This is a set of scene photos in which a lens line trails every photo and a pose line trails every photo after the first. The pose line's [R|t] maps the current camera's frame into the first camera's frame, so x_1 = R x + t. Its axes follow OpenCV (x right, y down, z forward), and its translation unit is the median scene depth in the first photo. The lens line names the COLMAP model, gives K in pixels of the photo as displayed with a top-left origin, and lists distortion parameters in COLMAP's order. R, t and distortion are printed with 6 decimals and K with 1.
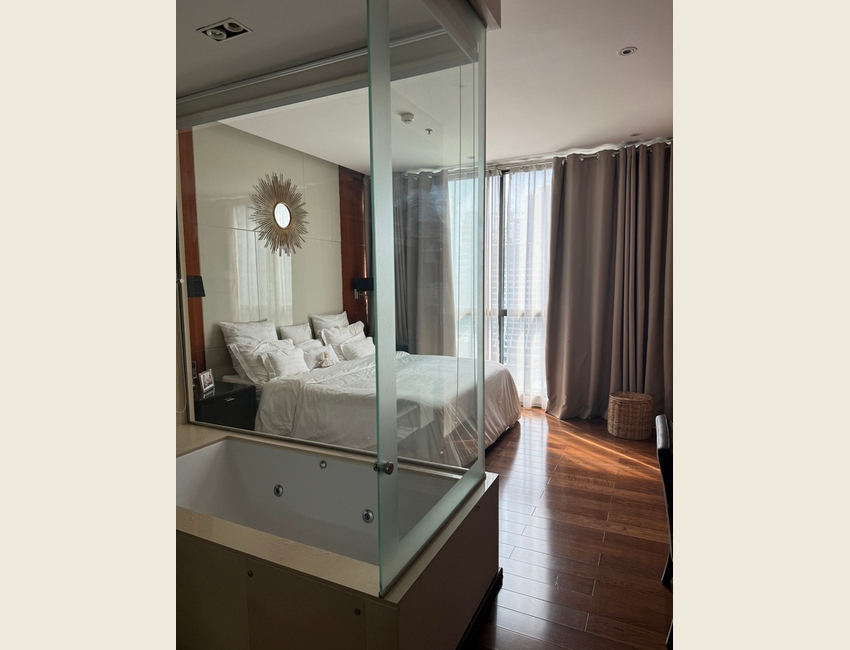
lens RADIAL K [[459.1, 0, 425.0], [0, 459.1, 325.0], [0, 0, 1]] dist [0.045902, 0.000044]
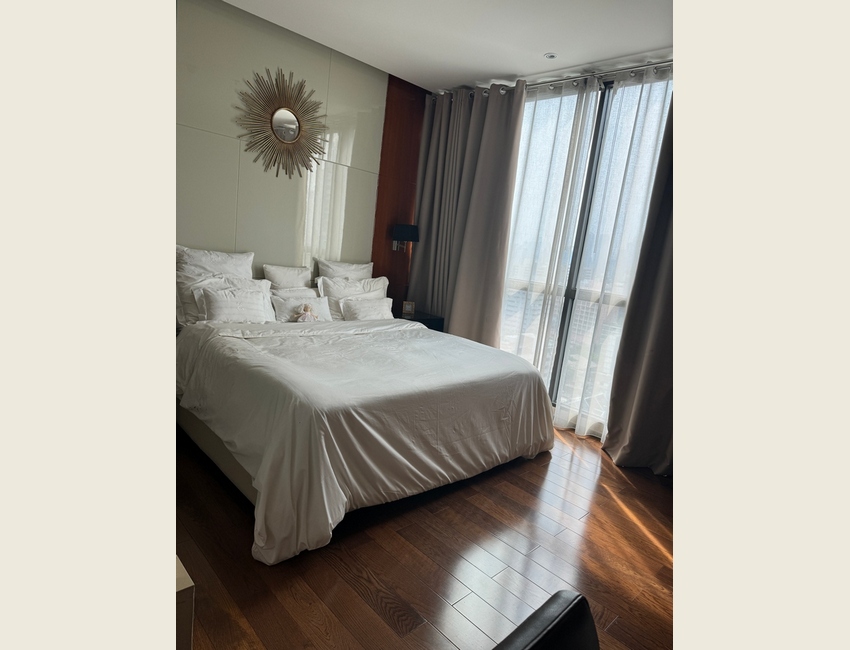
lens RADIAL K [[468.5, 0, 425.0], [0, 468.5, 325.0], [0, 0, 1]] dist [0.004822, -0.000059]
pose [[0.934083, 0.174165, -0.311698, 0.212533], [-0.157984, 0.984463, 0.076640, 0.000748], [0.320203, -0.022344, 0.947085, 0.289139]]
